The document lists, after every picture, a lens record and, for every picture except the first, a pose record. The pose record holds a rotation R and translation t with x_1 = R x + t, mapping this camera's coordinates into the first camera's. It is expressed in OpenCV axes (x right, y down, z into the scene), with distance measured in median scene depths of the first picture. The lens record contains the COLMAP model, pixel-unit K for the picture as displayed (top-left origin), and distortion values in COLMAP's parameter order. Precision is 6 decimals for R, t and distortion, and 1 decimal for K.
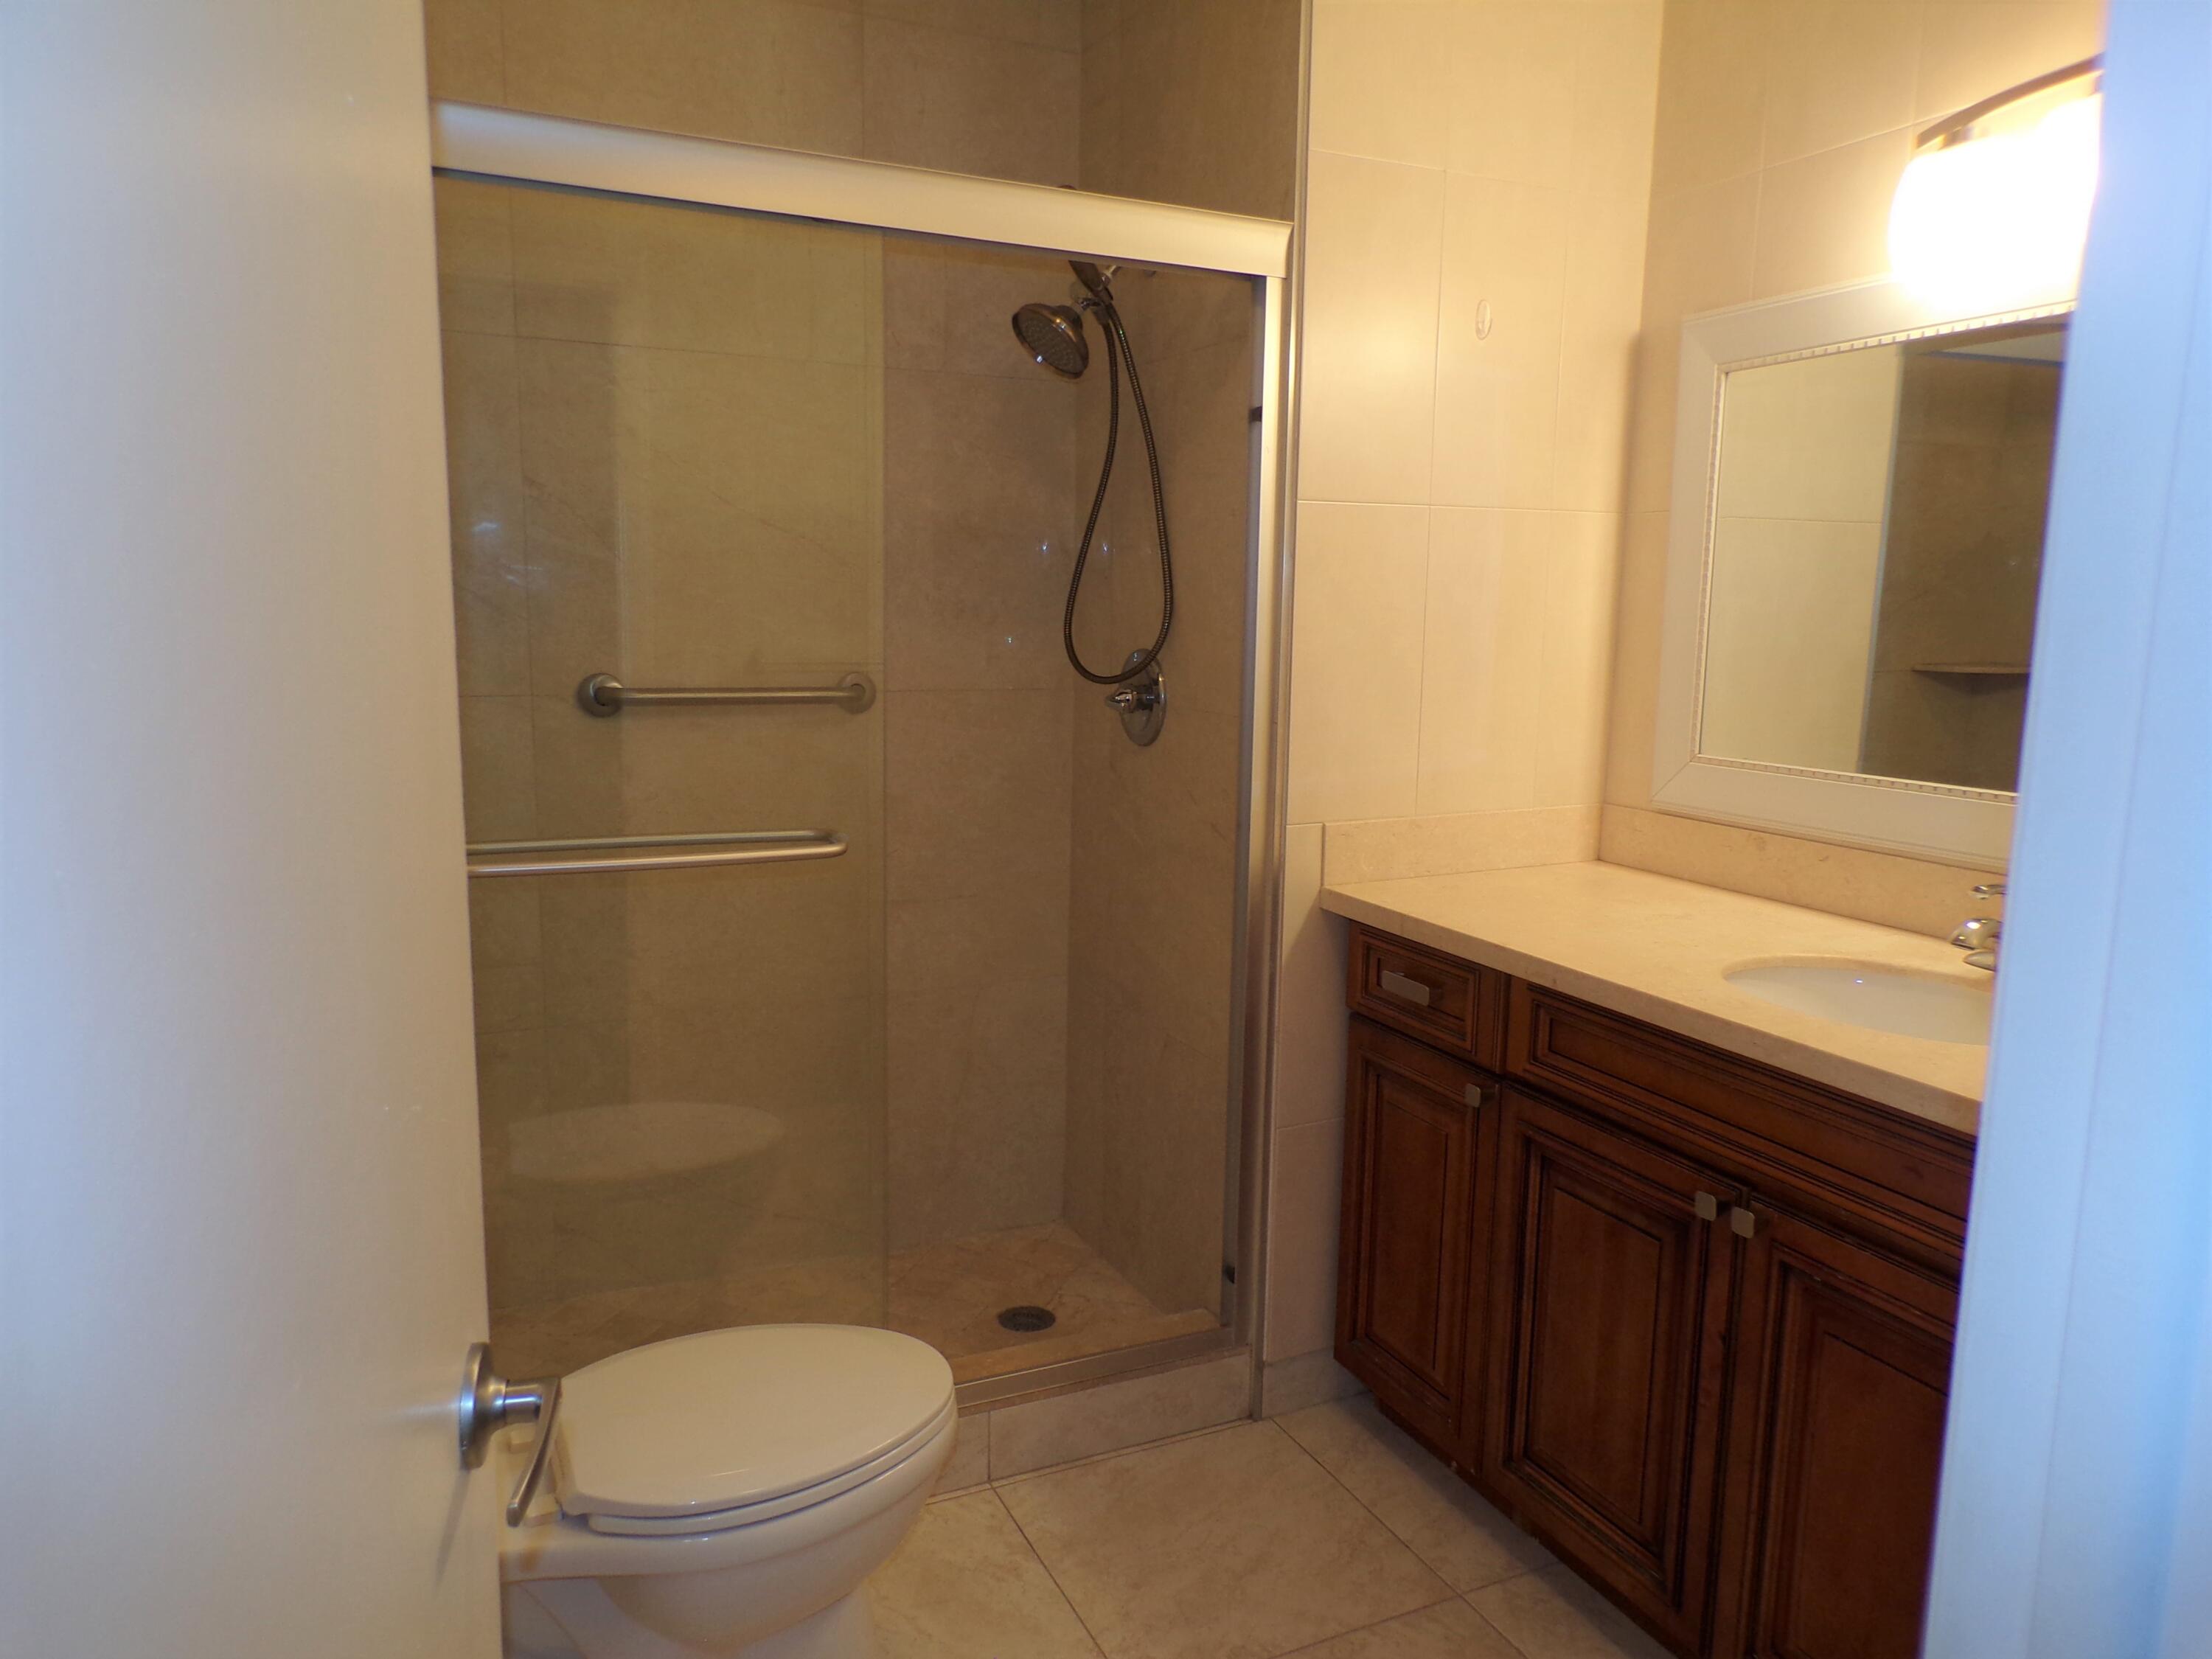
lens RADIAL K [[1495.3, 0, 1119.5], [0, 1495.3, 845.5], [0, 0, 1]] dist [-0.005483, 0.016208]
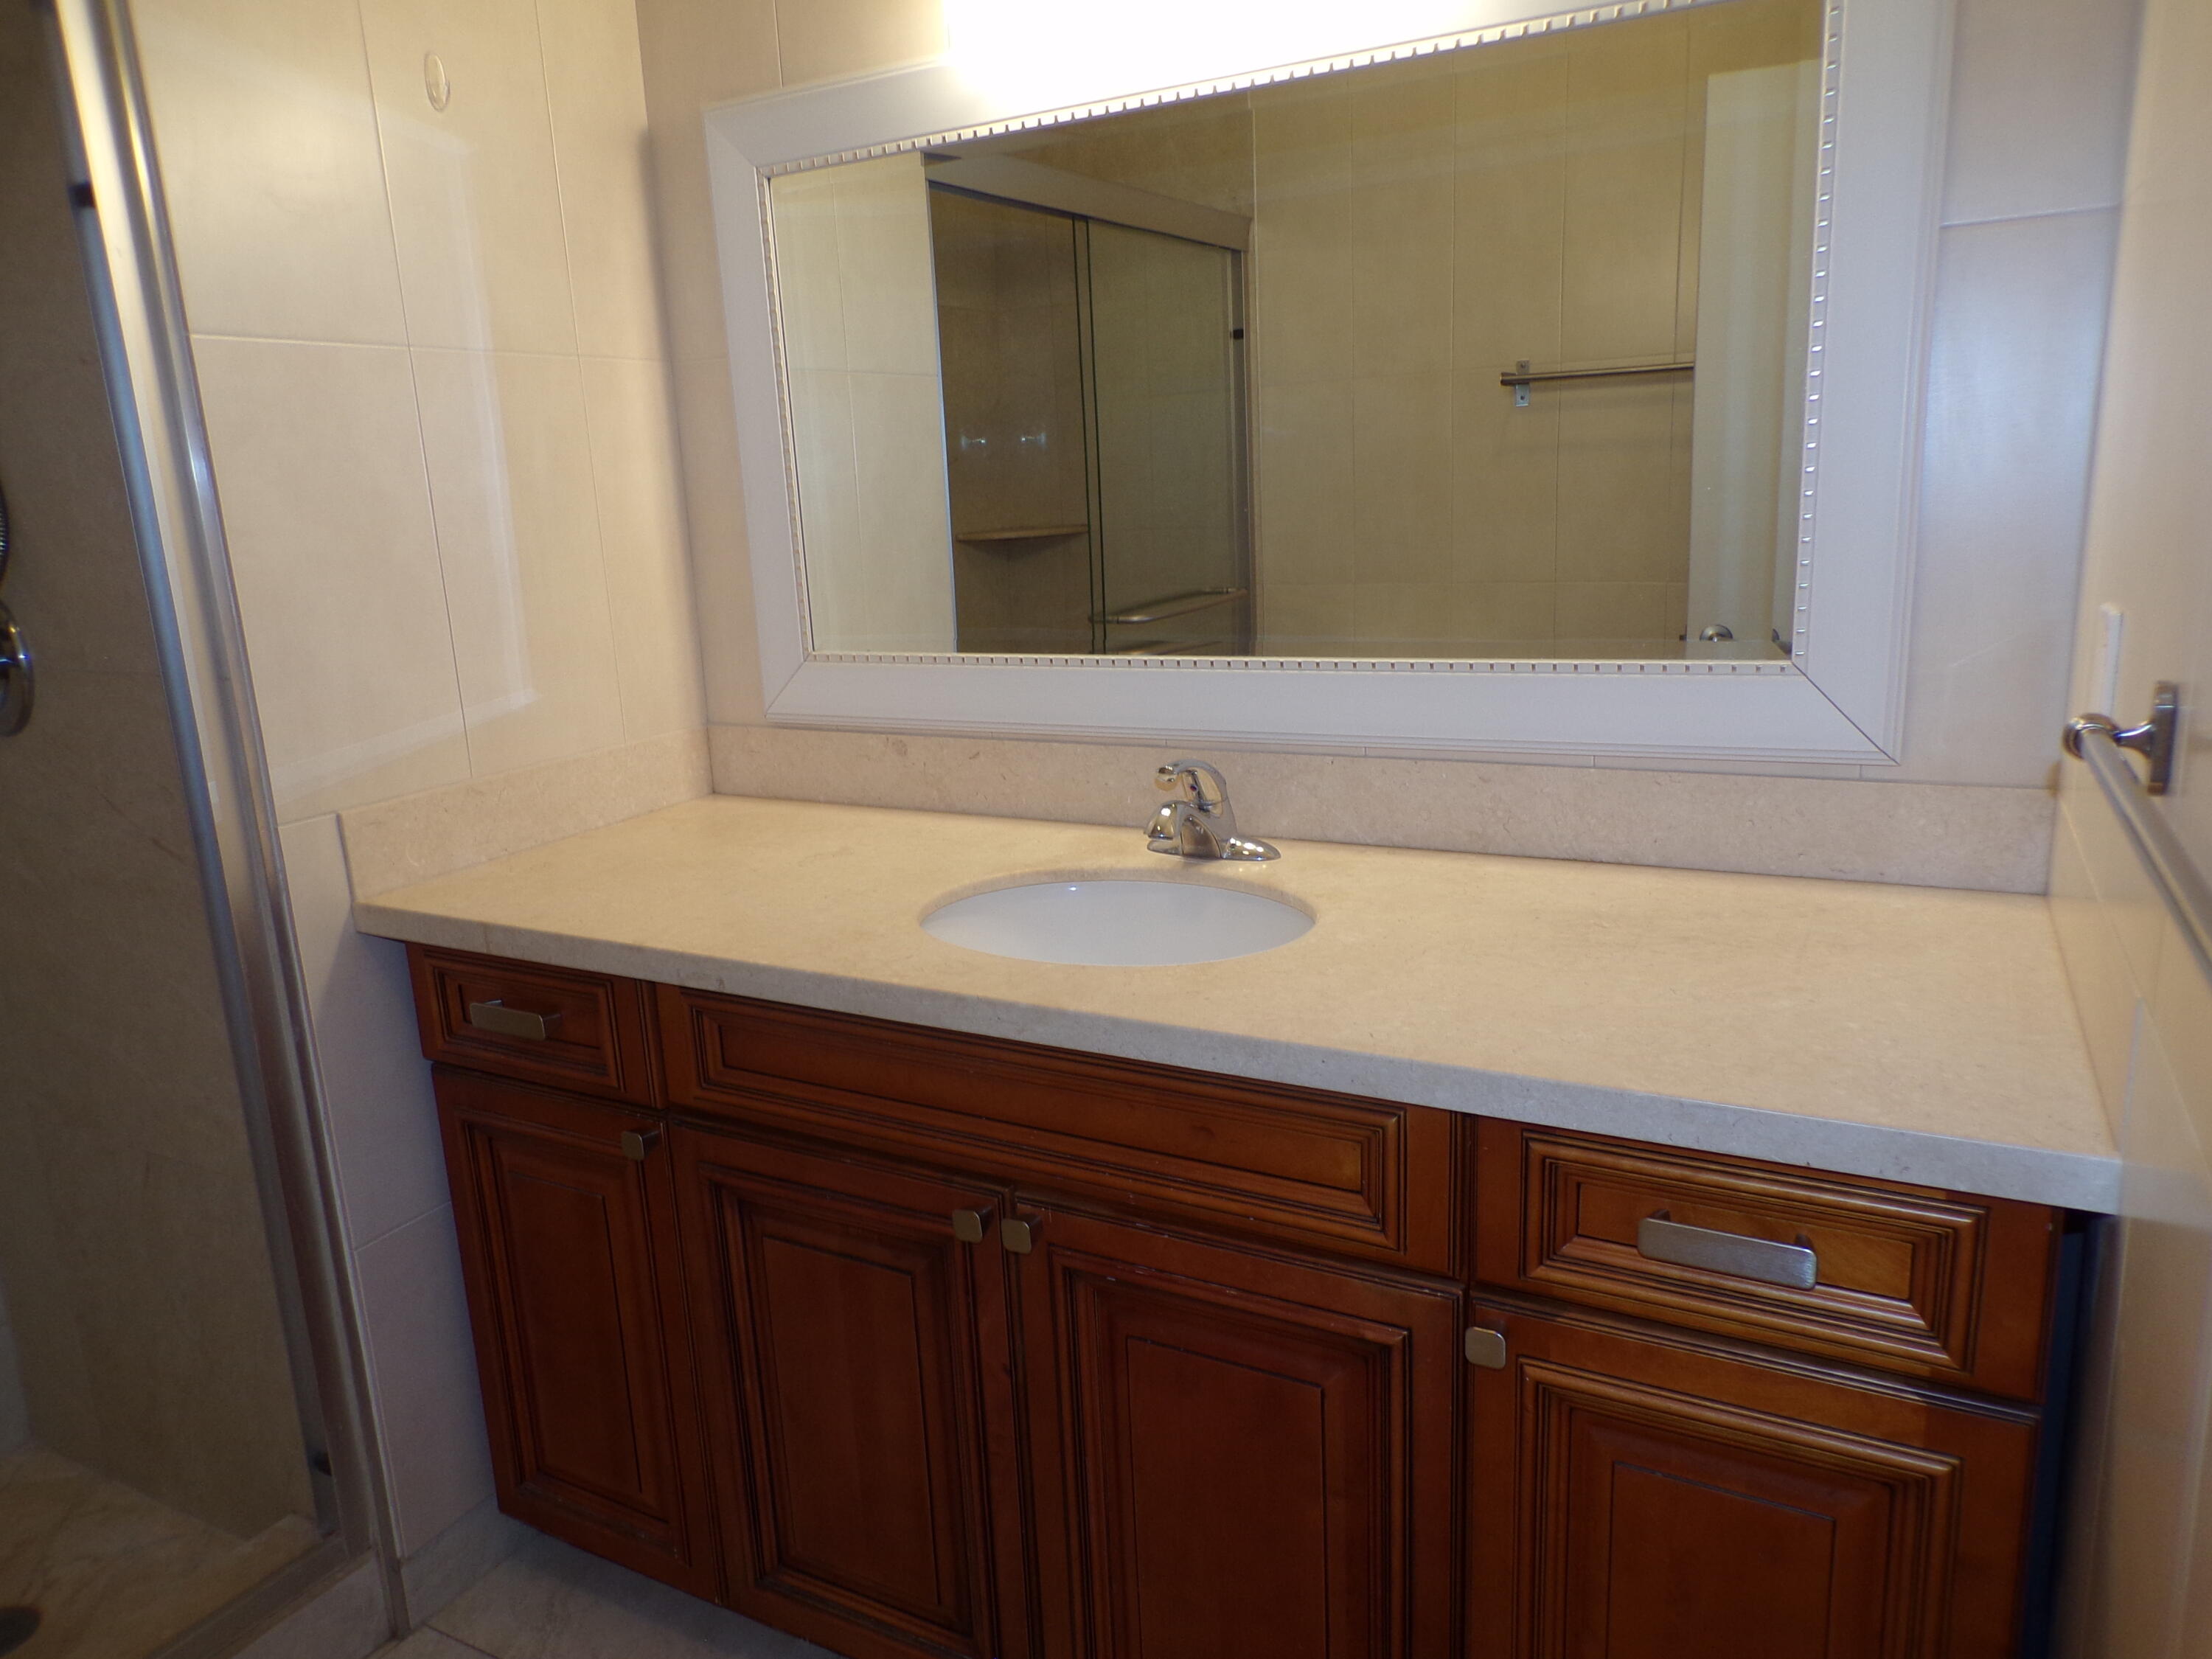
lens RADIAL K [[1495.3, 0, 1106.2], [0, 1495.3, 840.0], [0, 0, 1]] dist [-0.005483, 0.016208]
pose [[0.808800, -0.185317, 0.558122, 0.036299], [0.150060, 0.982670, 0.108824, -0.025124], [-0.568616, -0.004265, 0.822592, 0.229942]]
